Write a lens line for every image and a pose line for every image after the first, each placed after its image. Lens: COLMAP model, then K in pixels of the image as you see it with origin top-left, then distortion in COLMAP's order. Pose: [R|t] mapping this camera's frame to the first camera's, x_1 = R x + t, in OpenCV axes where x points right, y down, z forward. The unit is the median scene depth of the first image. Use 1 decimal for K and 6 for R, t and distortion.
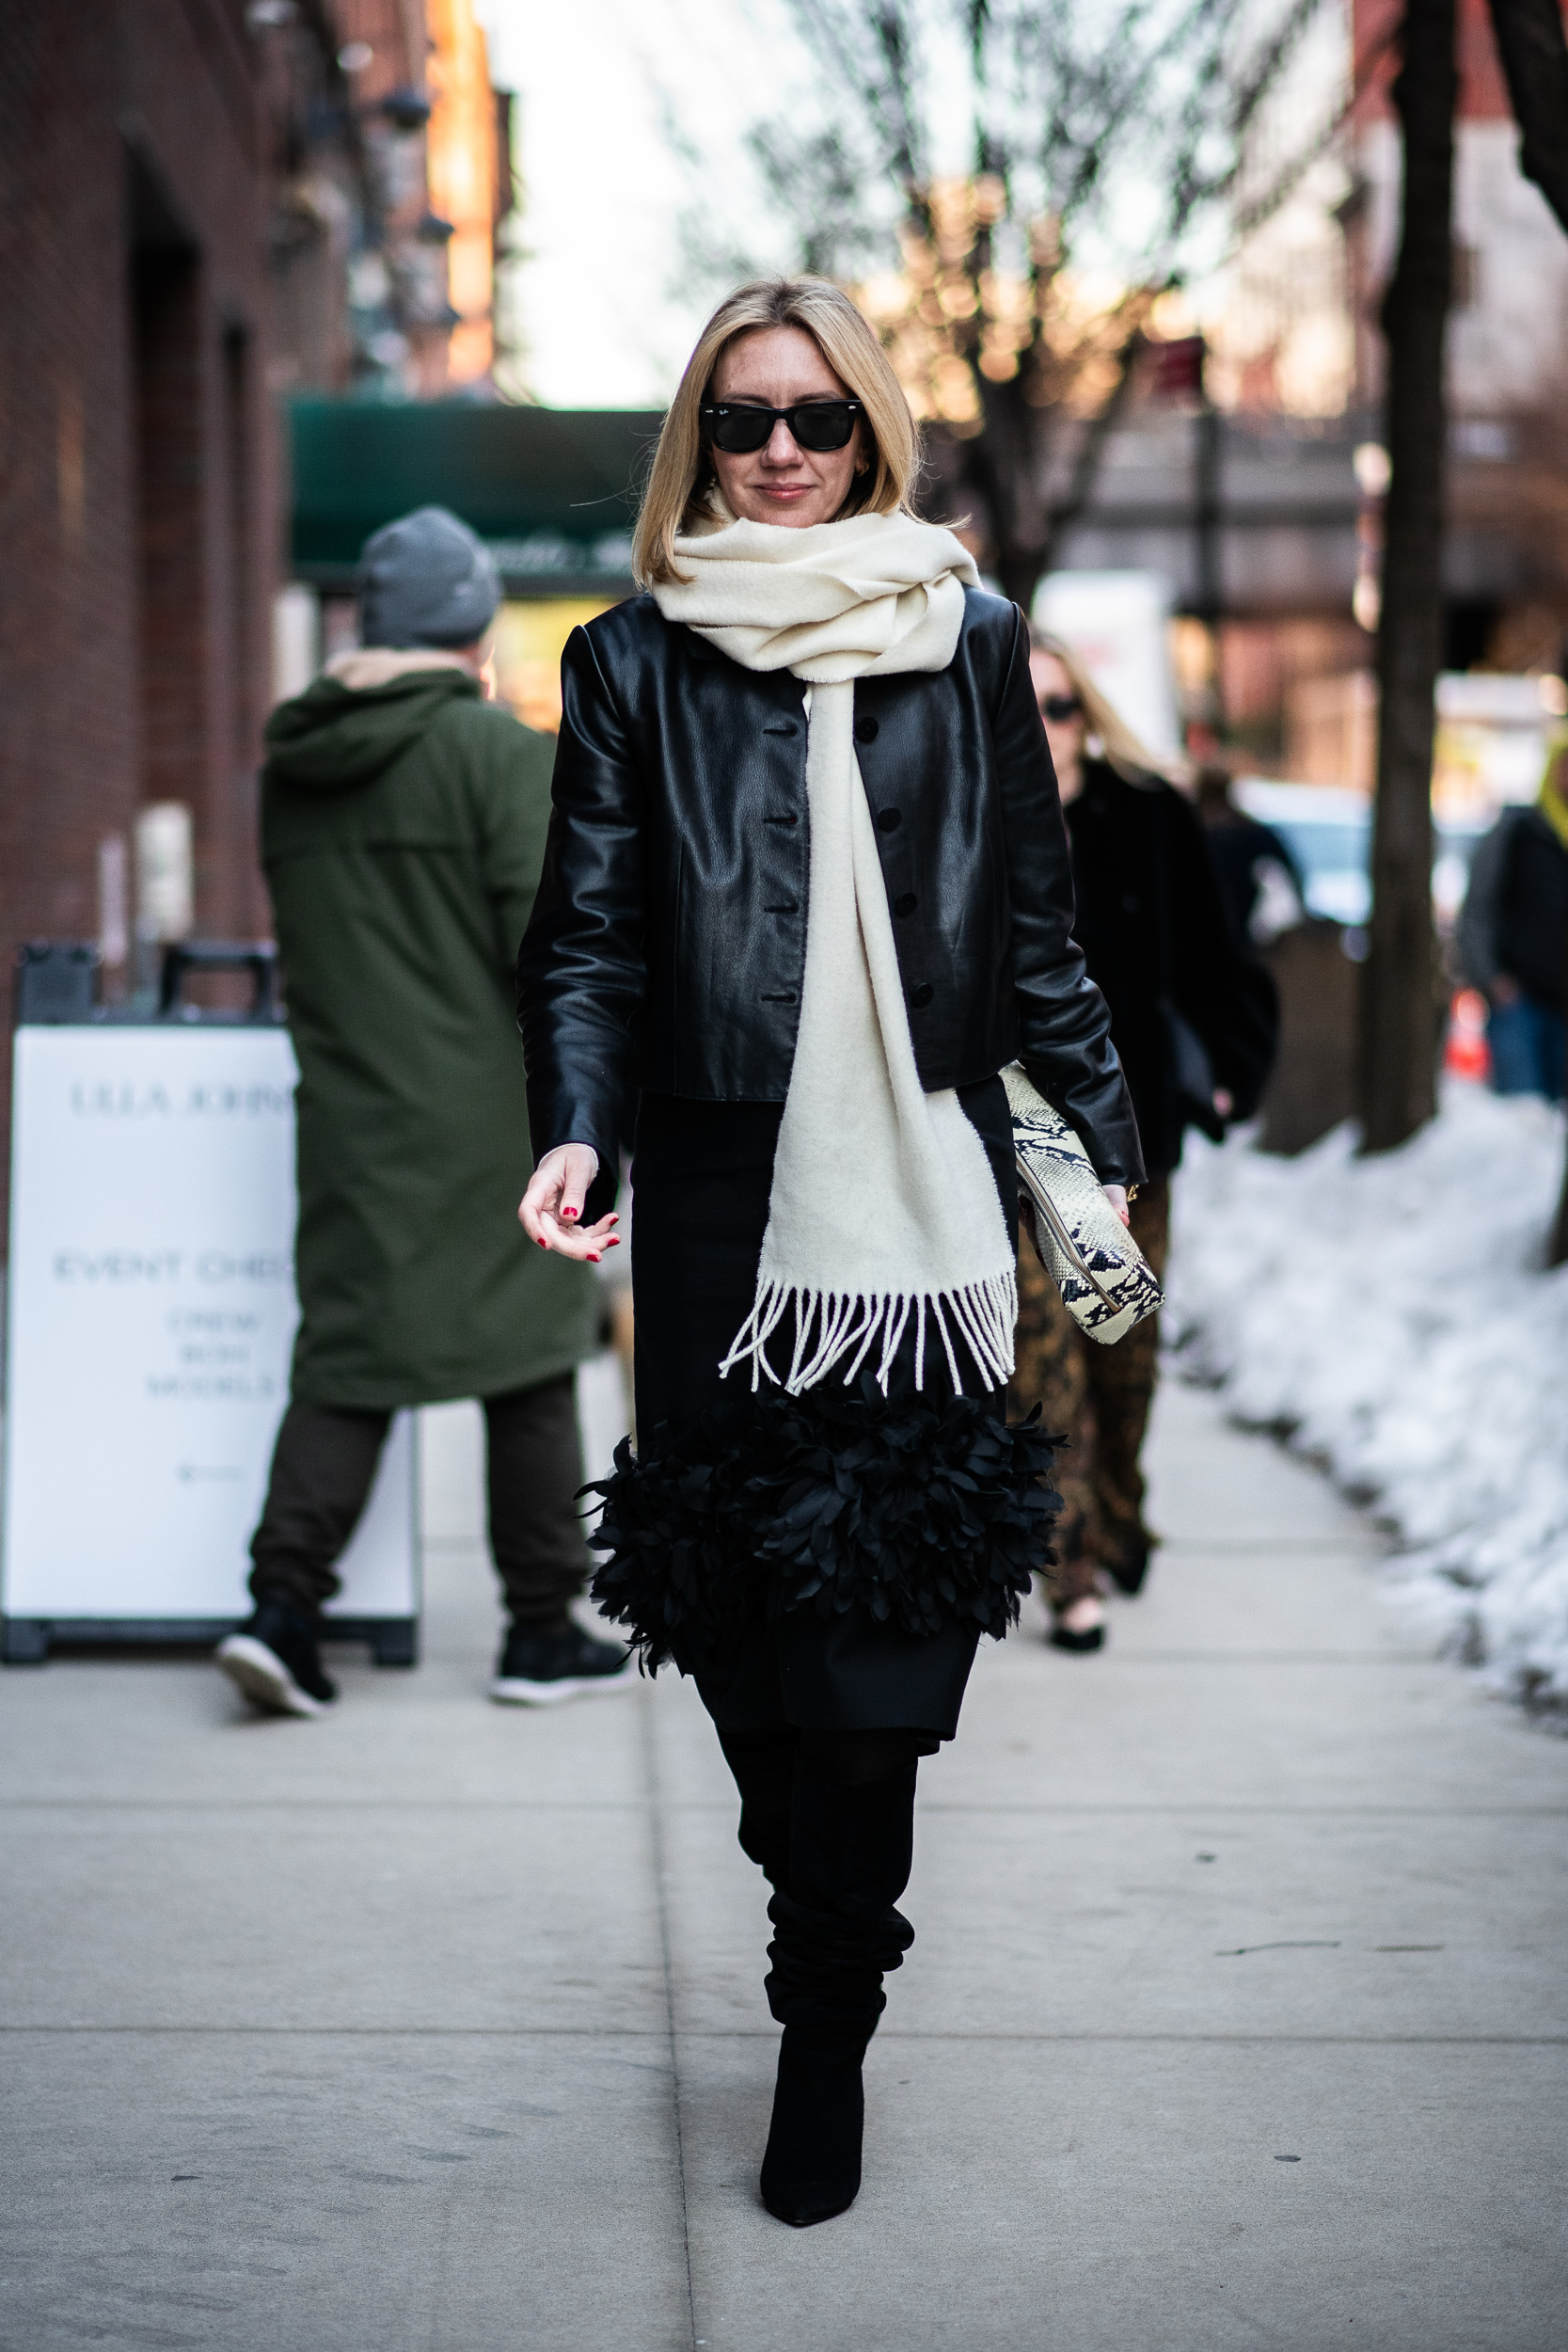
lens RADIAL K [[5695.9, 0, 784.0], [0, 5695.9, 1176.0], [0, 0, 1]] dist [-0.013393, -1.448285]
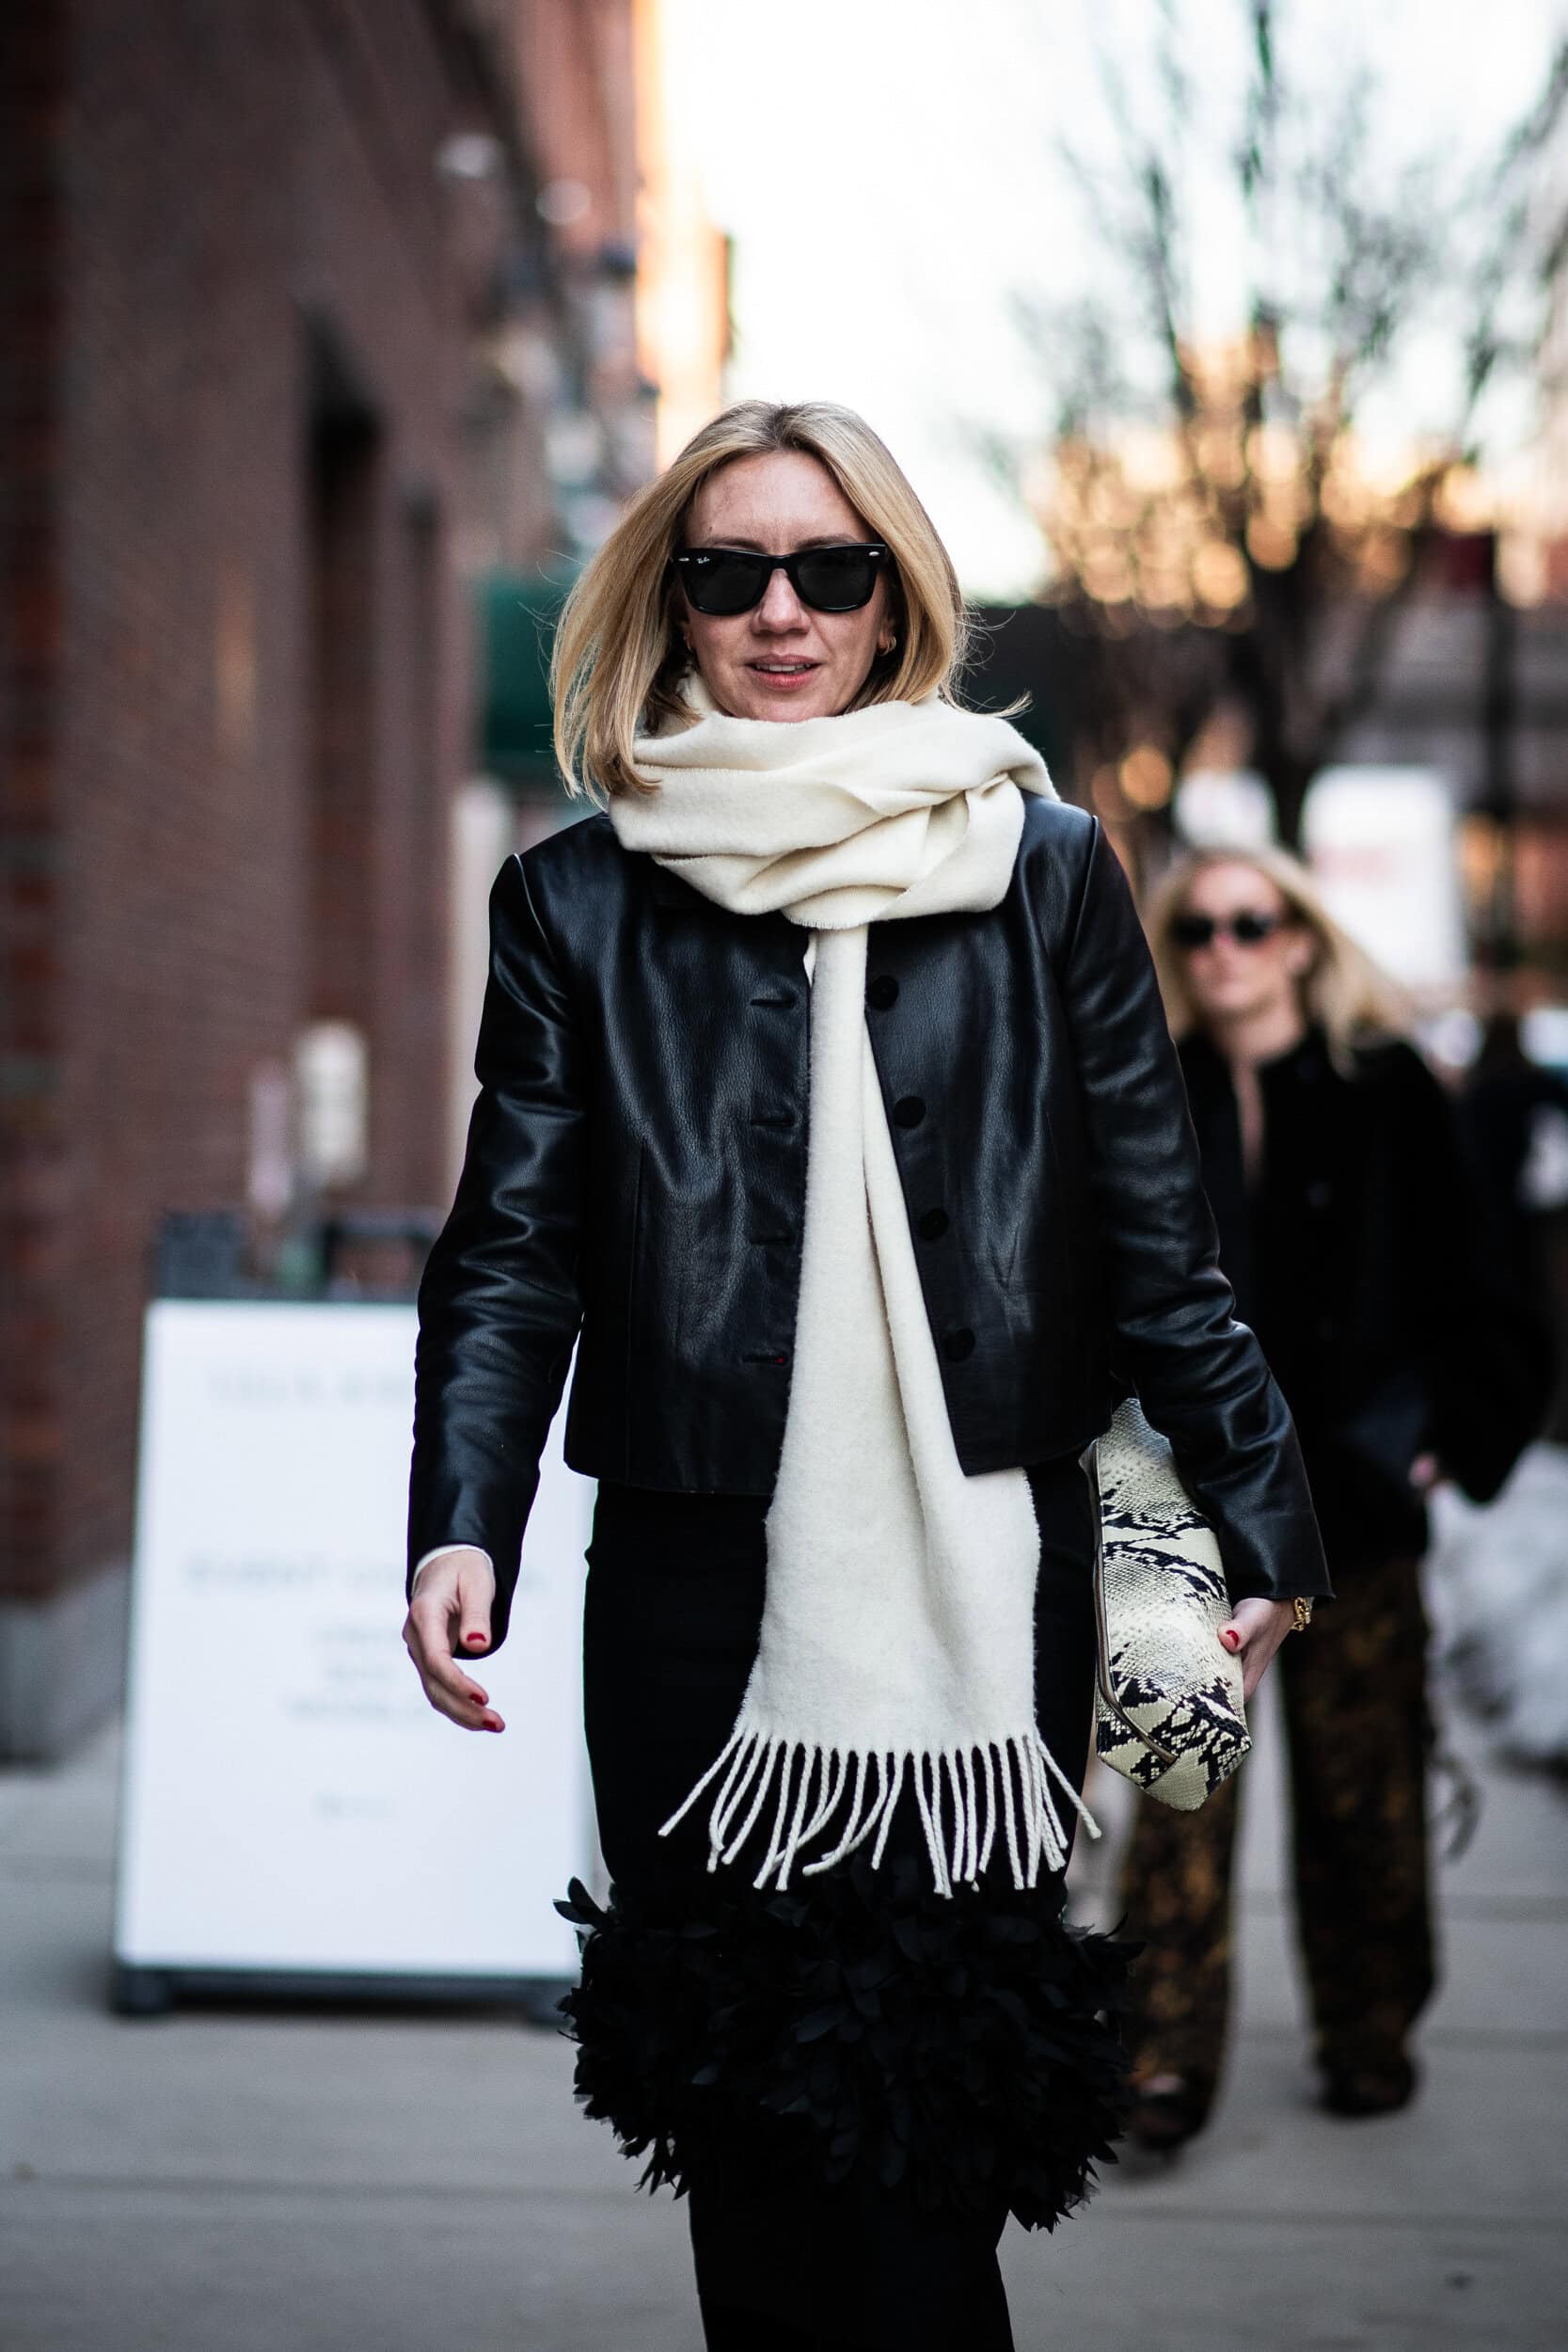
lens RADIAL K [[5695.9, 0, 784.0], [0, 5695.9, 1176.0], [0, 0, 1]] dist [-0.013393, -1.448285]
pose [[0.997922, 0.006418, -0.064111, 0.026925], [-0.008693, 0.999340, -0.035274, -0.015259], [0.063843, 0.035758, 0.997319, 0.144442]]
